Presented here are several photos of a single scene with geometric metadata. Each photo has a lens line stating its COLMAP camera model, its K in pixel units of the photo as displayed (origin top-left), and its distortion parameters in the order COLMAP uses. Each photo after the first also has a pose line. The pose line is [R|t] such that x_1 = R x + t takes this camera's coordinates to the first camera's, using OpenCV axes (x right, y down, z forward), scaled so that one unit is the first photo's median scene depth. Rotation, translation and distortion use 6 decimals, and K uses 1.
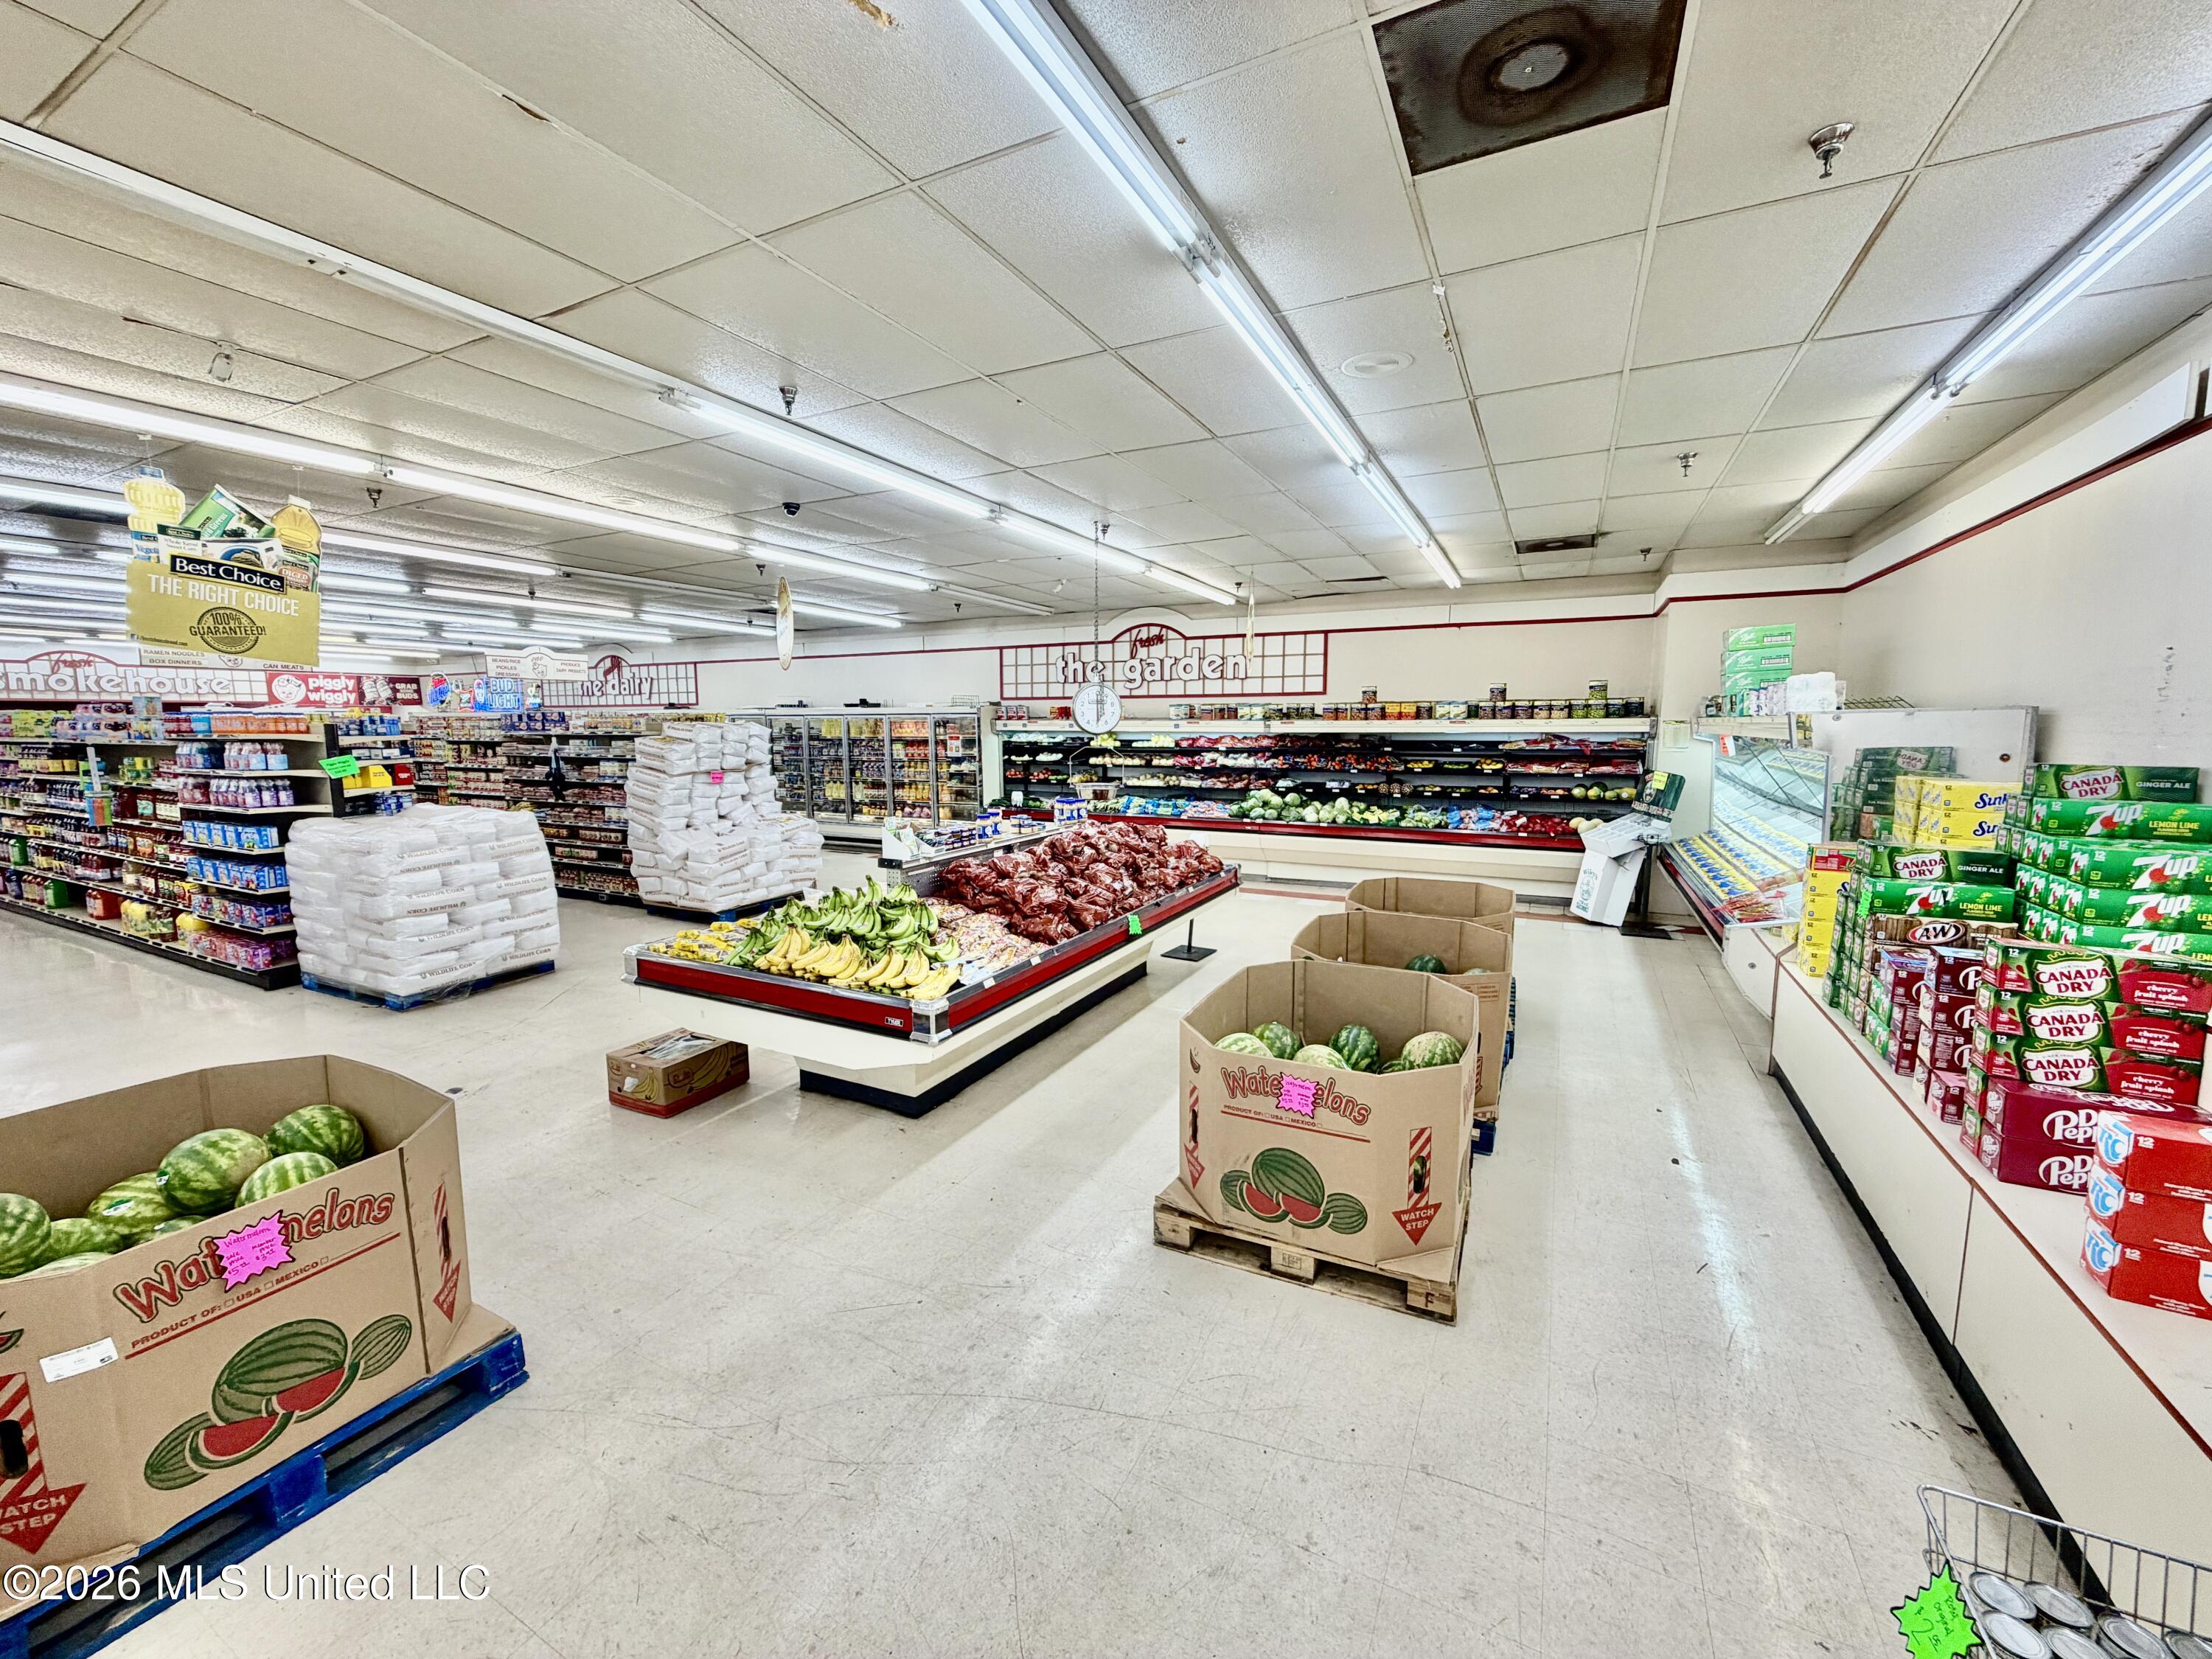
lens RADIAL K [[877.0, 0, 1099.6], [0, 877.0, 830.4], [0, 0, 1]] dist [-0.000472, -0.000198]
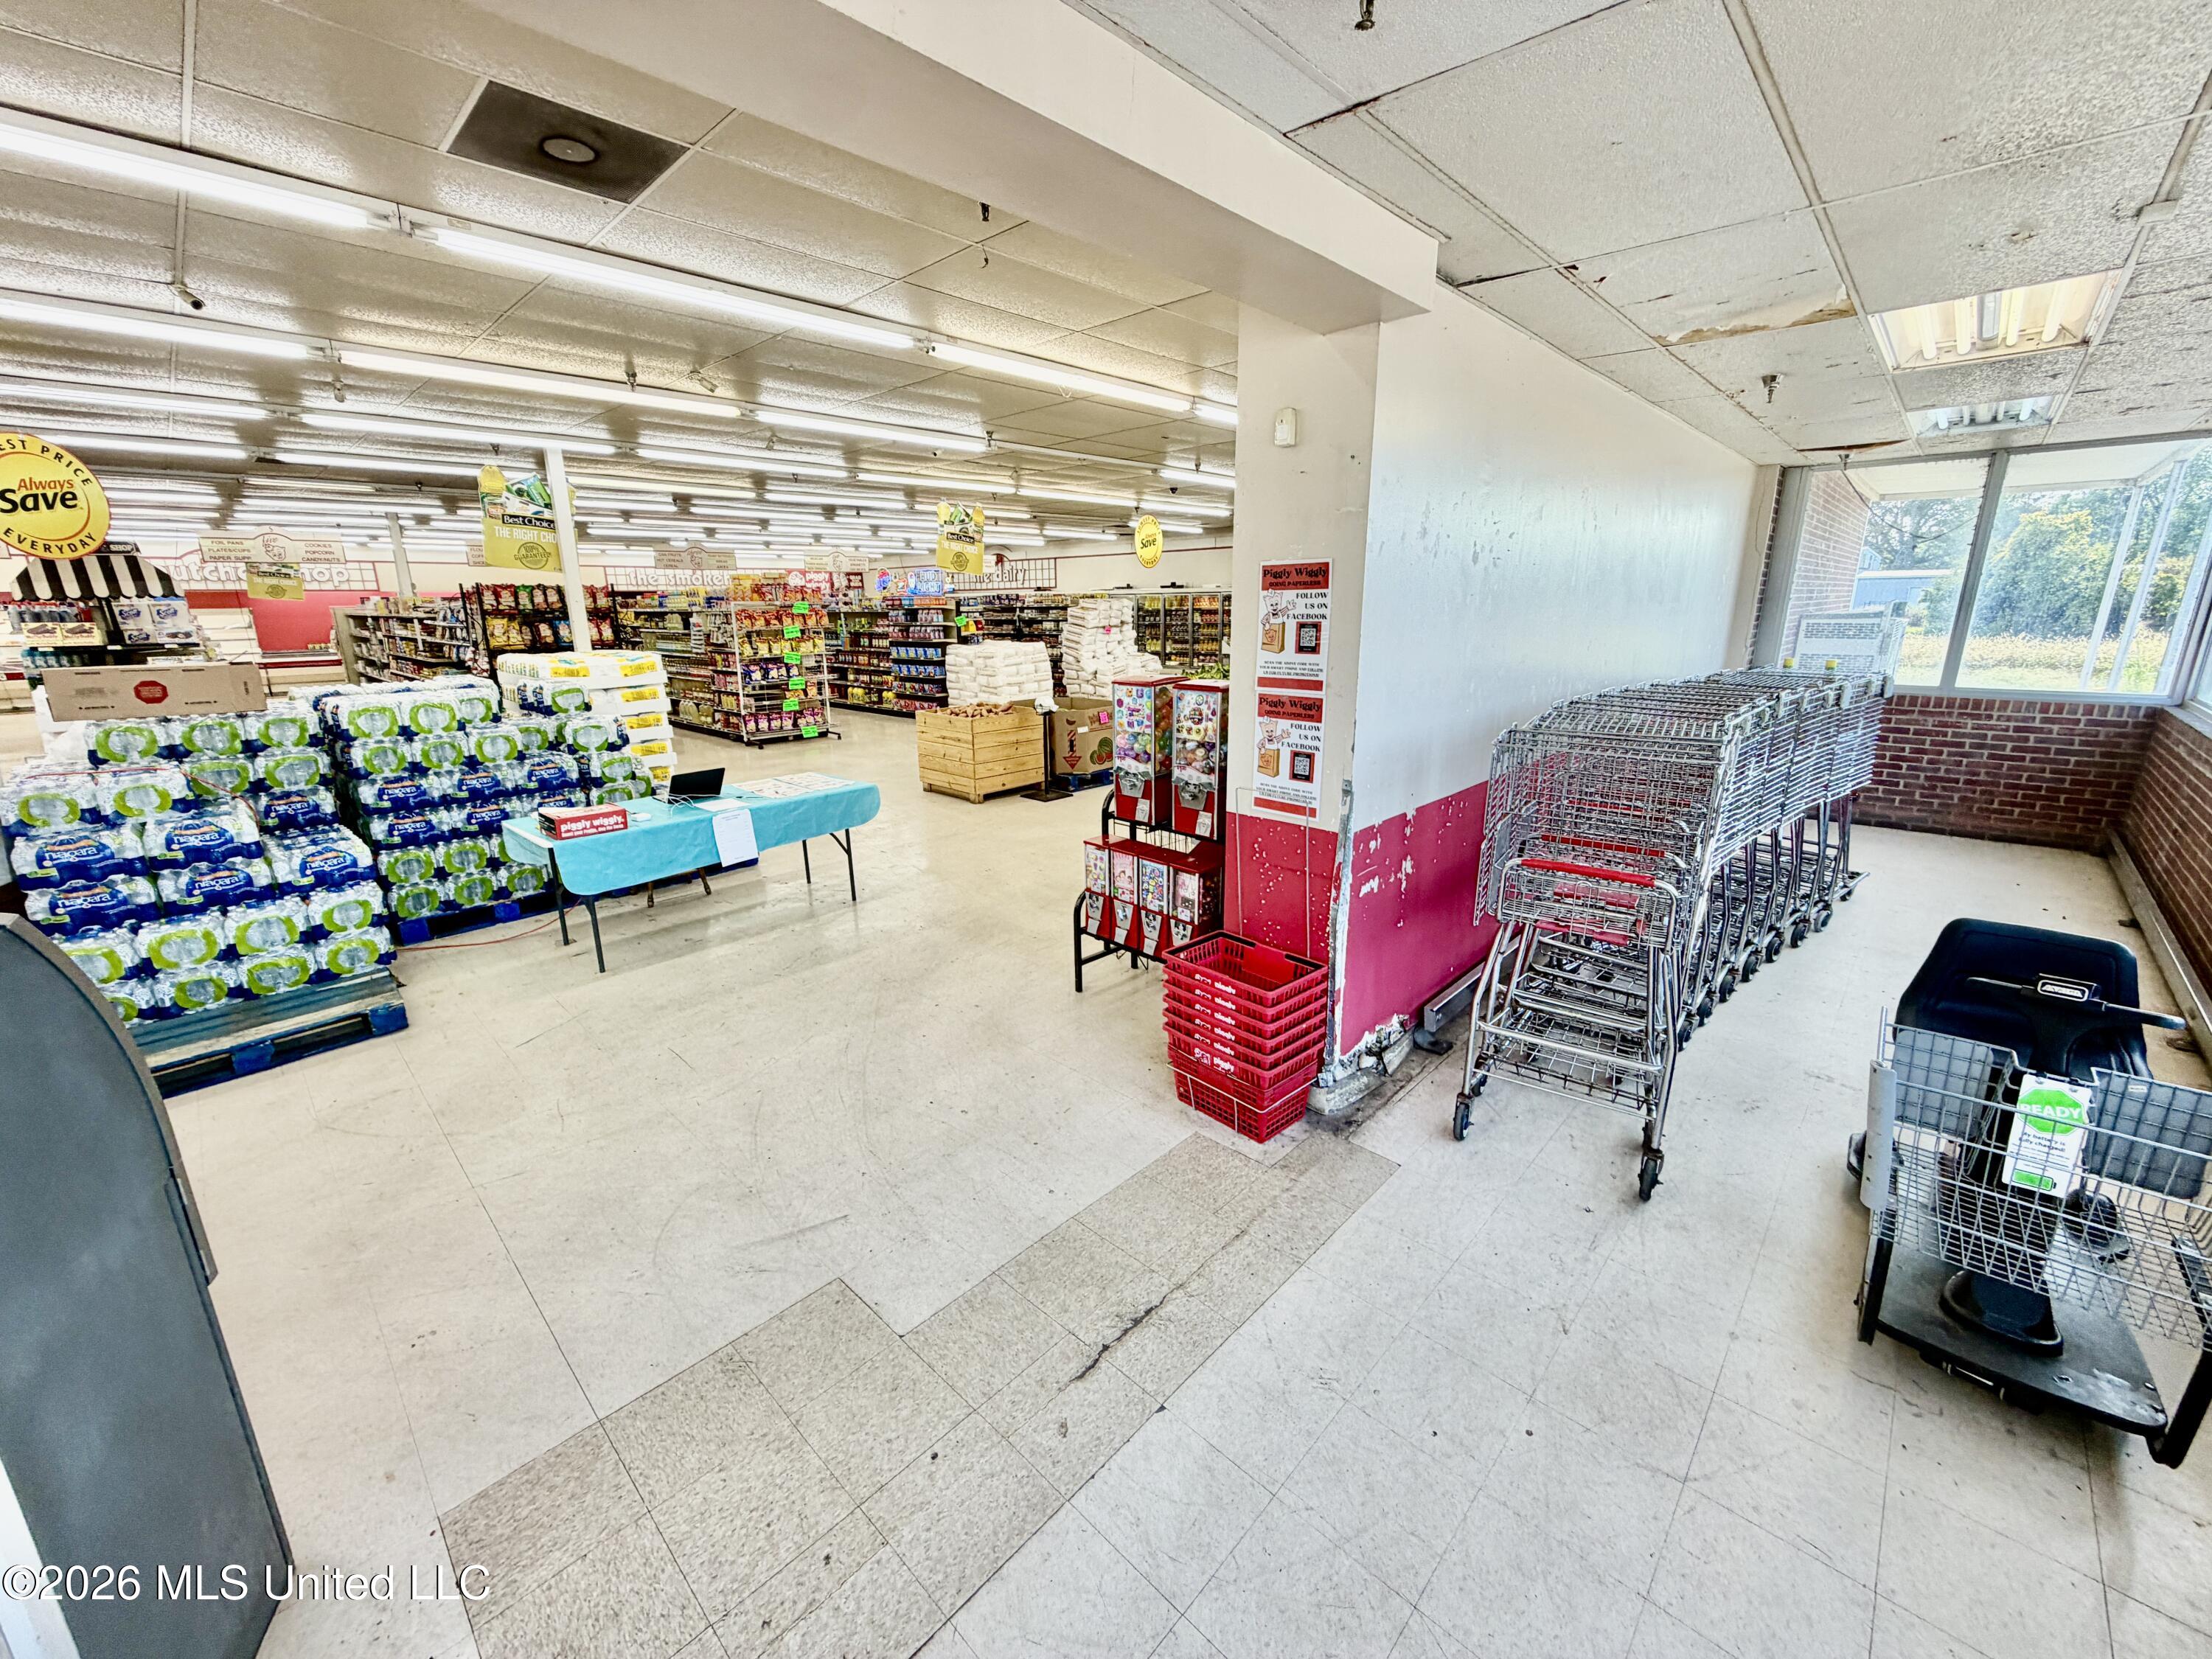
lens RADIAL K [[877.0, 0, 1099.6], [0, 877.0, 830.4], [0, 0, 1]] dist [-0.000472, -0.000198]
pose [[0.960341, 0.060992, -0.272075, 0.063820], [-0.024047, 0.990264, 0.137109, 0.102786], [0.277789, -0.125129, 0.952458, -0.790867]]
